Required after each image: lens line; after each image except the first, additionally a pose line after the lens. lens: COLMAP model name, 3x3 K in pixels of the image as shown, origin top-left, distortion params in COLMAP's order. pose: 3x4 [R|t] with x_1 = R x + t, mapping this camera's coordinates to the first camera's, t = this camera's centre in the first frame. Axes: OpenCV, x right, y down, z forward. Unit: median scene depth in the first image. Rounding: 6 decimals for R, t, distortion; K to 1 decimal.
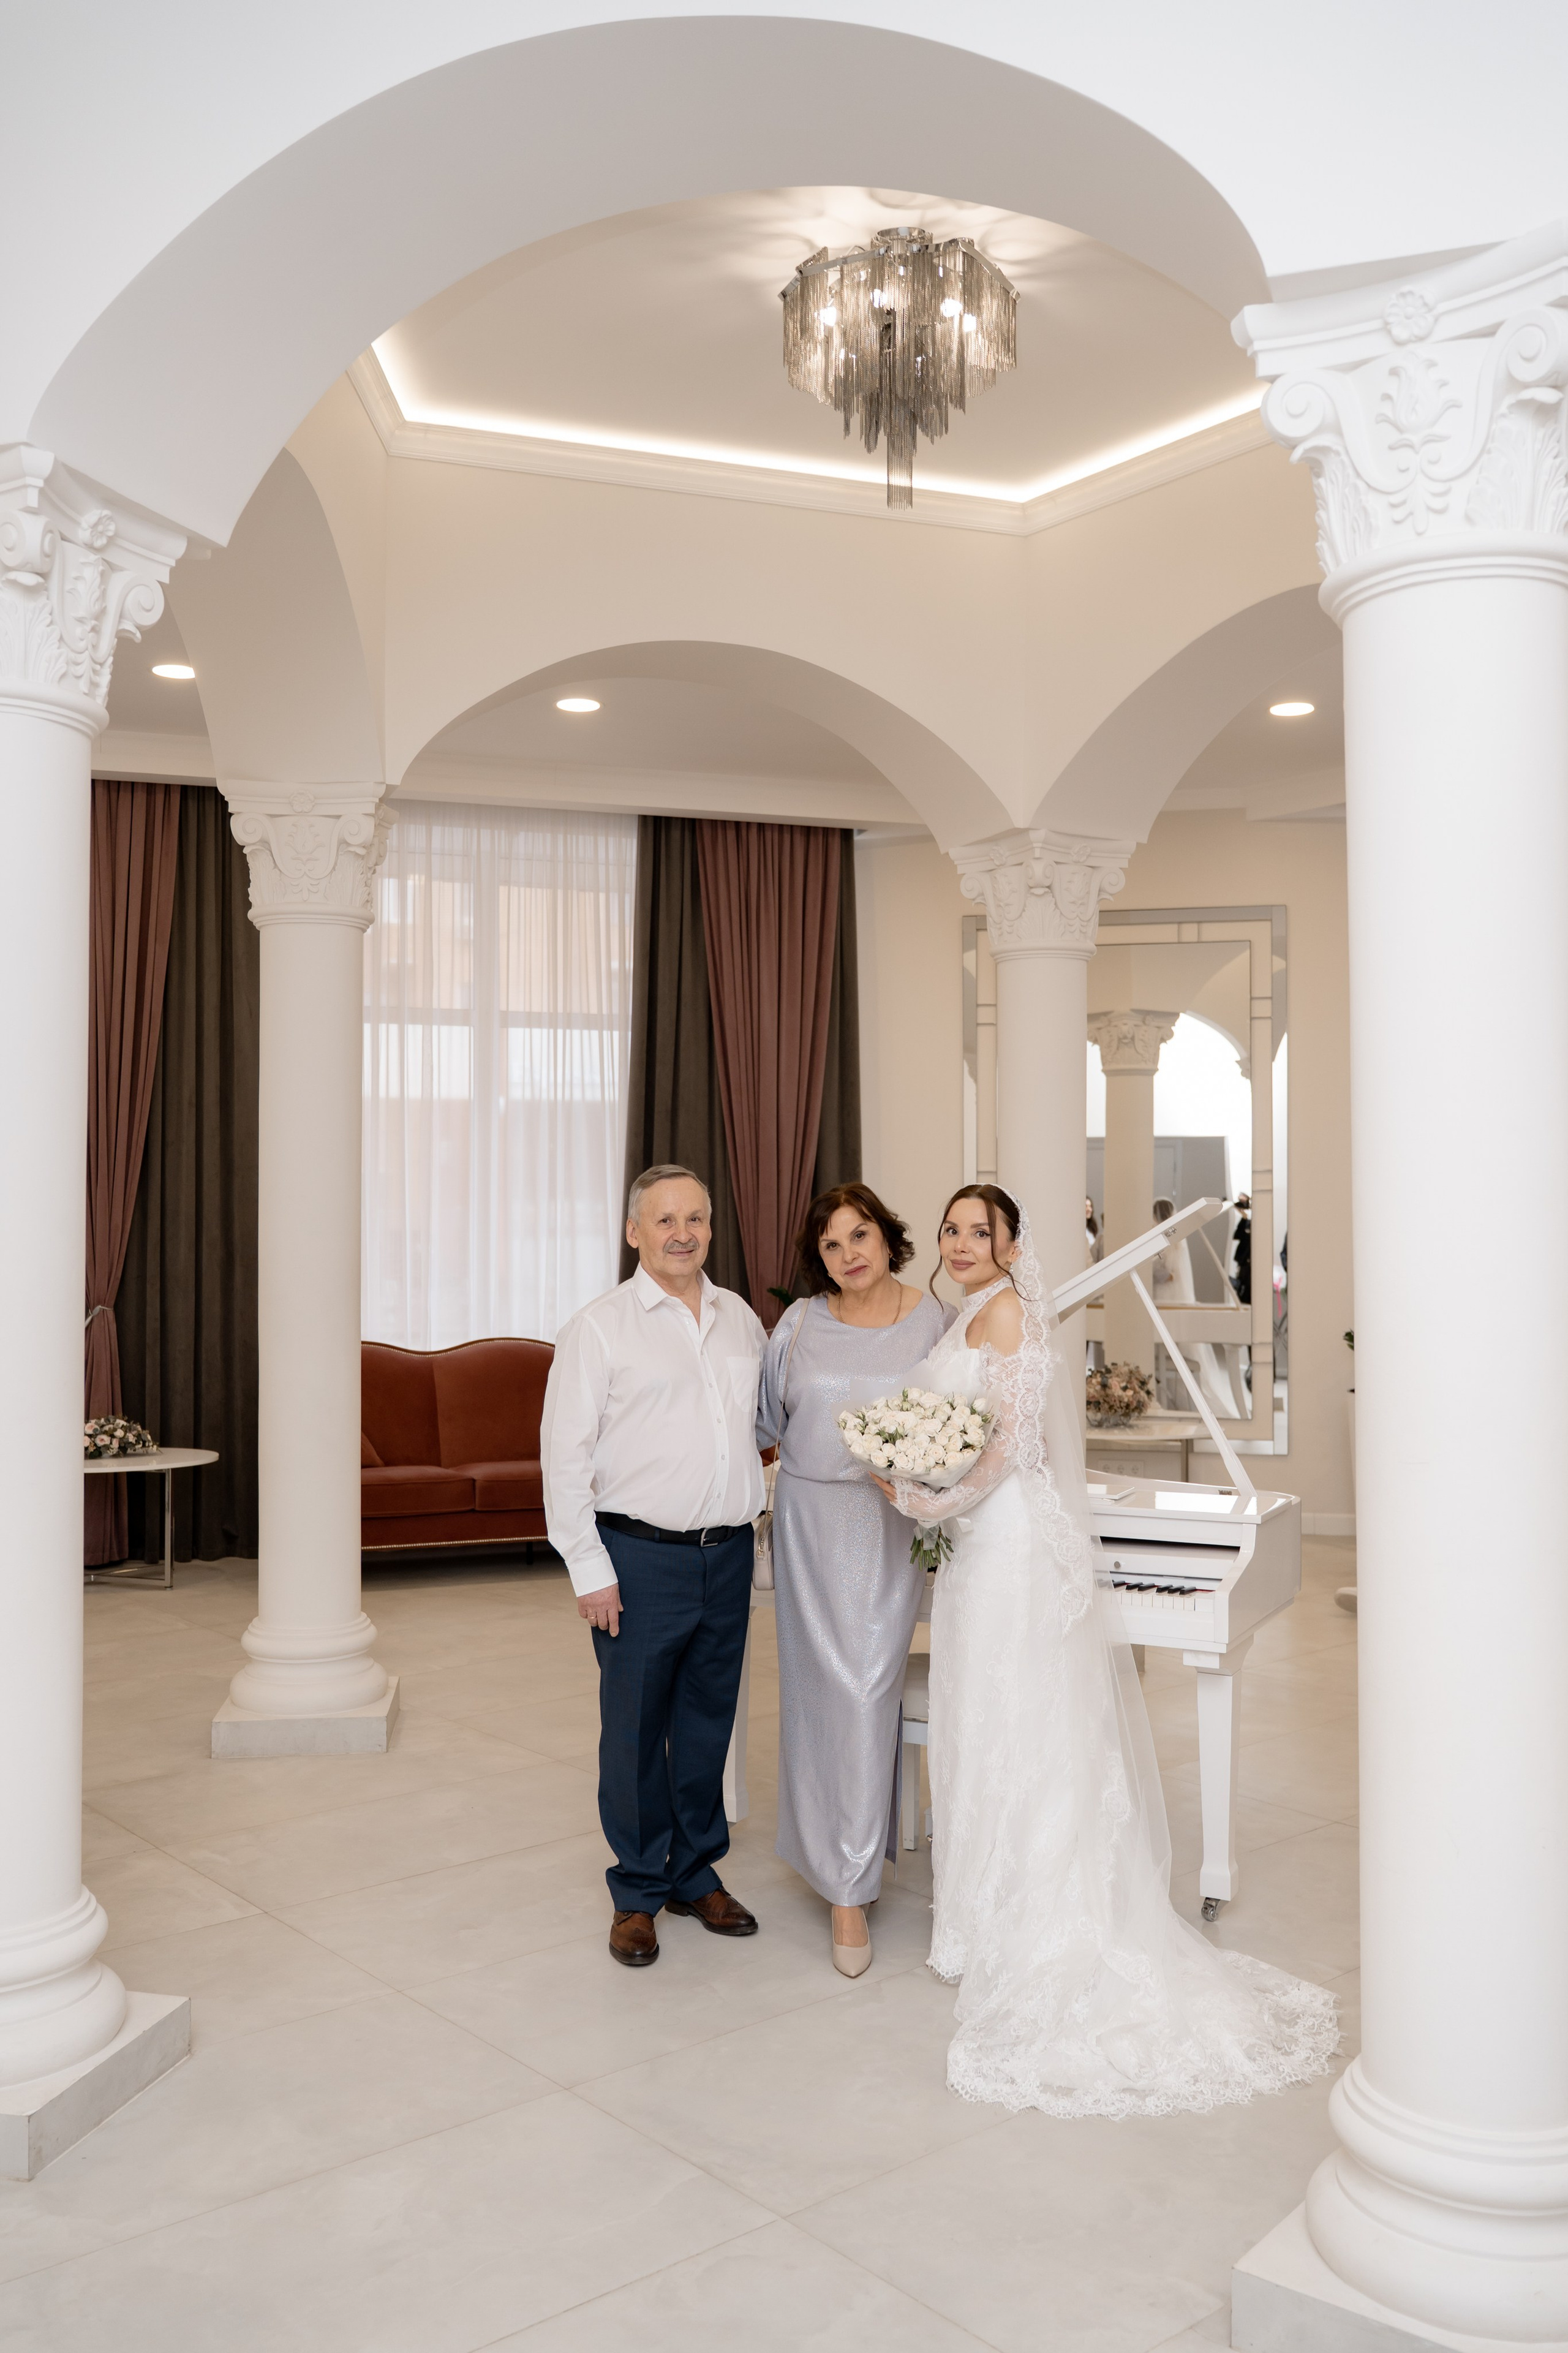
lens RADIAL K [[1957.1, 0, 794.7], [0, 1957.1, 1177.2], [0, 0, 1]] dist [0.007717, 0.005518]
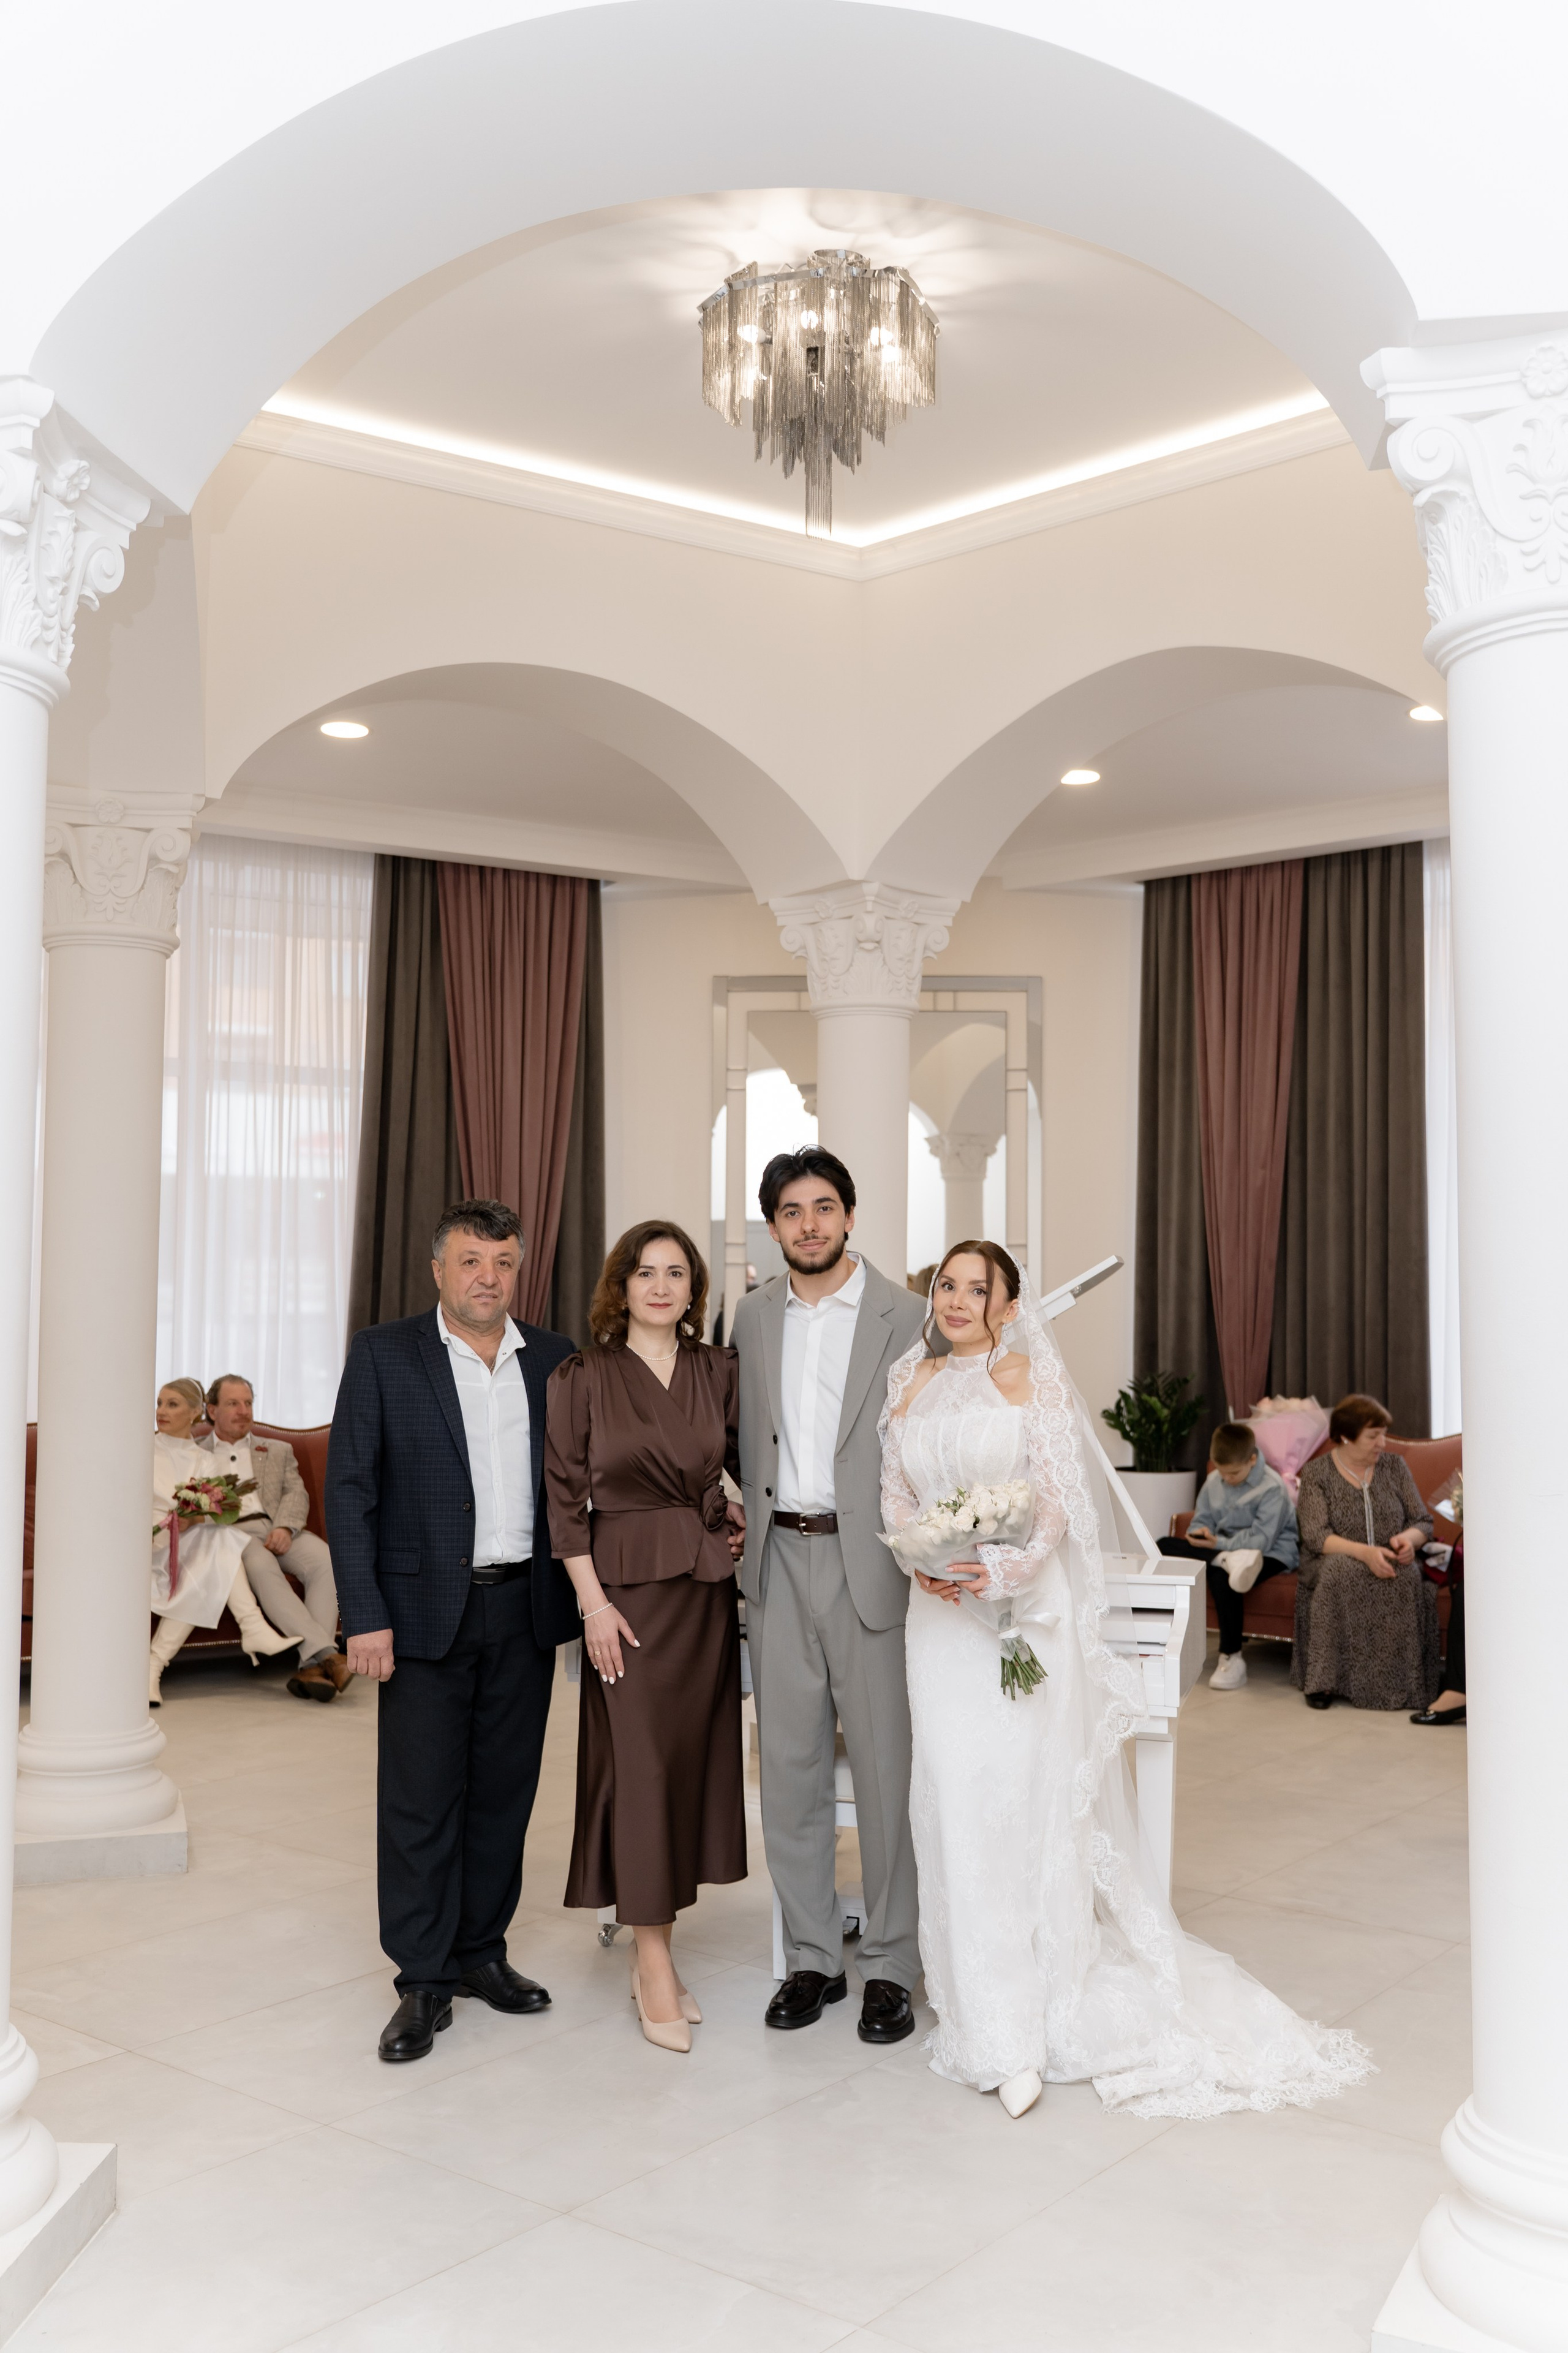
lens RADIAL K [[2064.0, 0, 783.2], [0, 2064.0, 1191.1], [0, 0, 1]] dist [0.021456, 0.002889]
pose [[0.981909, 0.016782, 0.188608, -0.135622], [-0.010100, 0.999289, -0.036334, 0.016022], [-0.189083, 0.033772, 0.981380, 0.012436]]
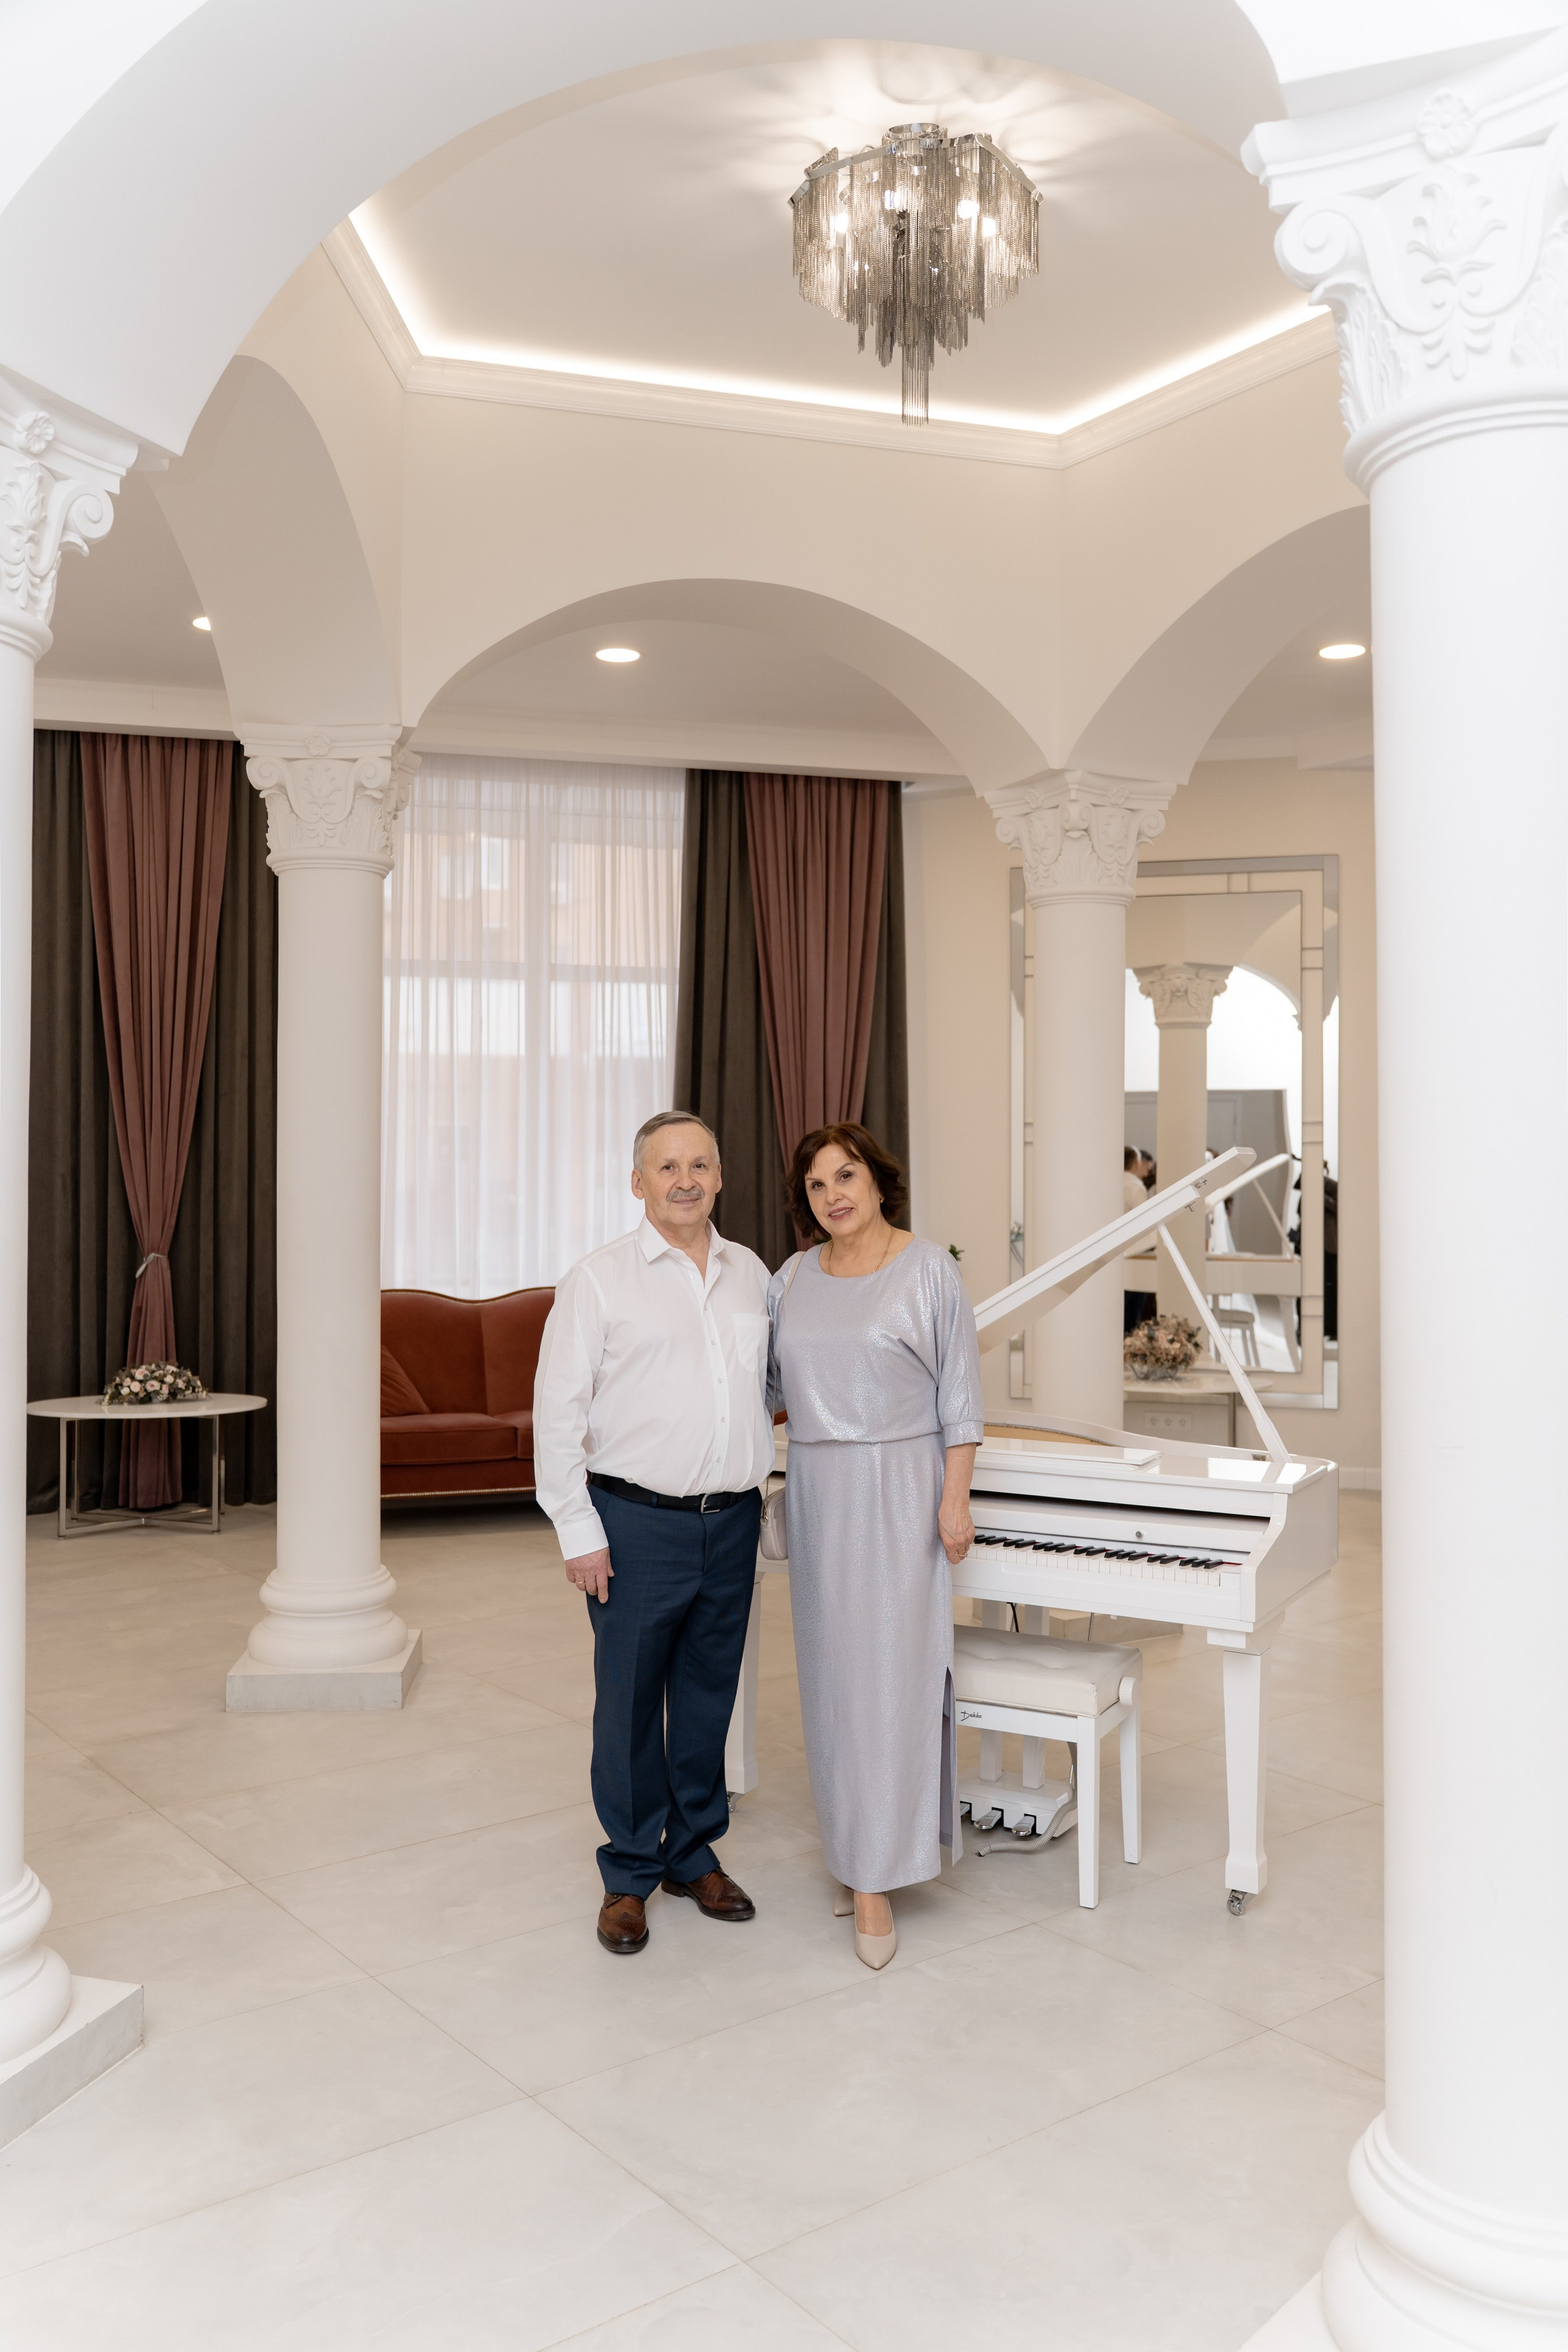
lens RADIAL K [[1868.3, 0, 777.8], [0, 1868.3, 1143.3], [0, 0, 1]] dist [0.007411, 0.000573]
pose [[0.998737, 0.001676, -0.050207, 0.029933], [-0.001355, 0.999978, 0.006426, 0.002777], [0.050217, -0.006350, 0.998718, 0.076738]]
